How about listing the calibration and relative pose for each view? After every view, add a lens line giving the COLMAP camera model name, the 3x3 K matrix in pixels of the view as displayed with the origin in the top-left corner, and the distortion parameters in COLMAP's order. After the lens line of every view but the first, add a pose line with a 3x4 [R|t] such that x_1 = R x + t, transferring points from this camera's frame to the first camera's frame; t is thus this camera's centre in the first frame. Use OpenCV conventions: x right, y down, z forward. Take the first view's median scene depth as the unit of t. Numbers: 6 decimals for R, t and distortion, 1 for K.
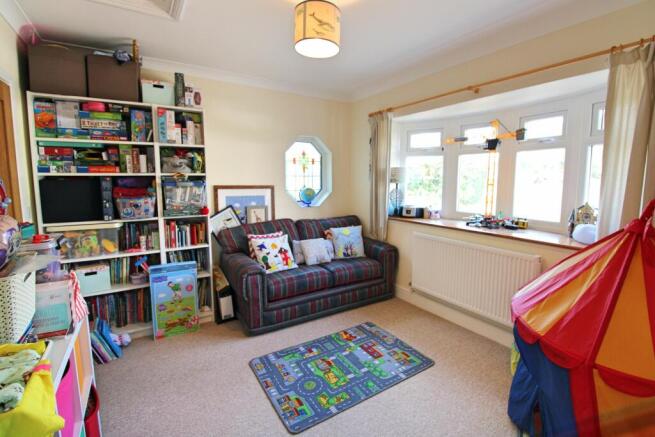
lens RADIAL K [[301.9, 0, 346.7], [0, 301.9, 214.4], [0, 0, 1]] dist [-0.013037, -0.006911]
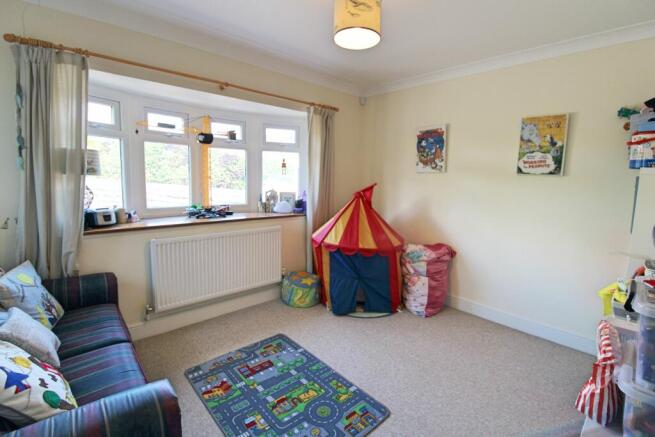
lens RADIAL K [[301.9, 0, 329.6], [0, 301.9, 216.0], [0, 0, 1]] dist [-0.013037, -0.006911]
pose [[-0.155619, -0.131624, 0.979009, -0.760753], [0.086841, 0.985423, 0.146290, -0.096509], [-0.983993, 0.107783, -0.141920, 0.882483]]
